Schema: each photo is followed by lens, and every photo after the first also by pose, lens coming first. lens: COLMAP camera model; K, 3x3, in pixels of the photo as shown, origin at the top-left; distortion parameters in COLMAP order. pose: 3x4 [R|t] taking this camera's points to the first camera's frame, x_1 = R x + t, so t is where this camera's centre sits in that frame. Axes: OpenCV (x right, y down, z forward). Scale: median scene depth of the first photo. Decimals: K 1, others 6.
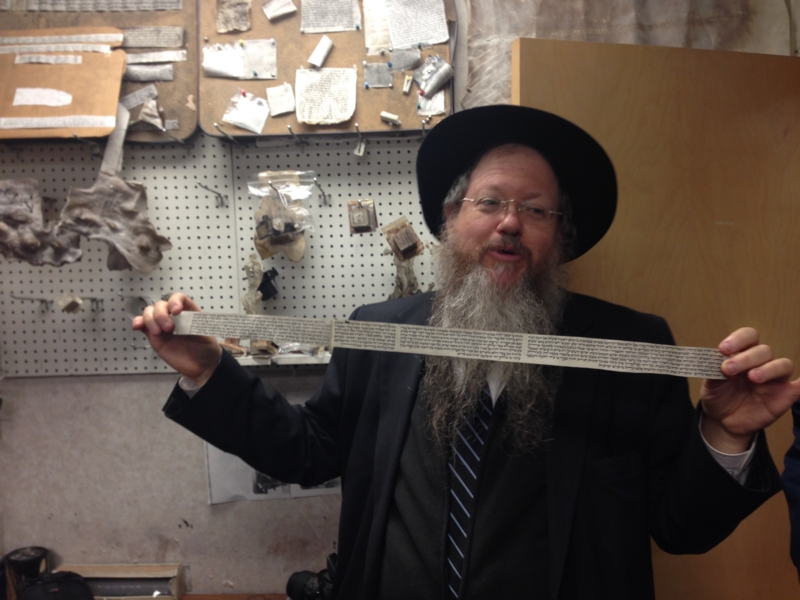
lens RADIAL K [[728.9, 0, 400.0], [0, 728.9, 300.0], [0, 0, 1]] dist [0.032035, -0.012038]
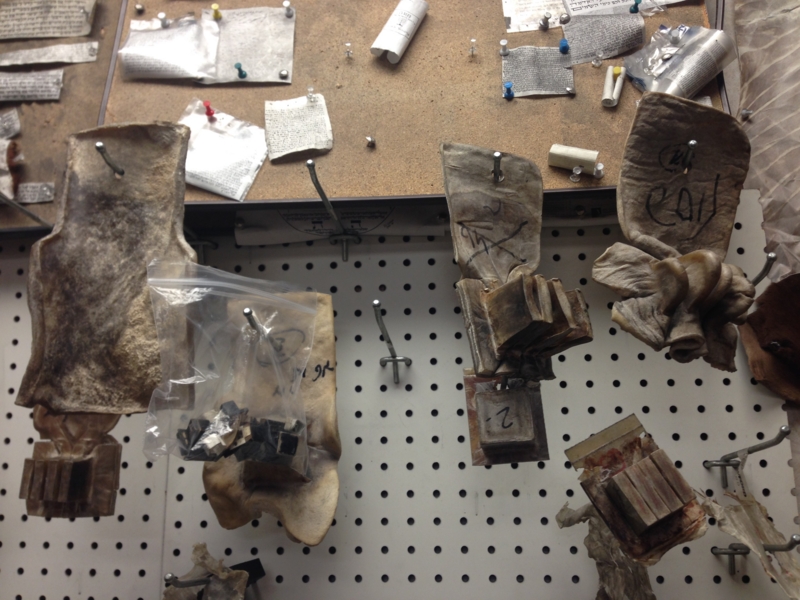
lens RADIAL K [[728.9, 0, 400.0], [0, 728.9, 300.0], [0, 0, 1]] dist [0.032035, -0.012038]
pose [[0.998179, 0.005744, -0.060046, -0.080121], [-0.022333, 0.959908, -0.279423, -0.067070], [0.056034, 0.280255, 0.958289, 0.633514]]
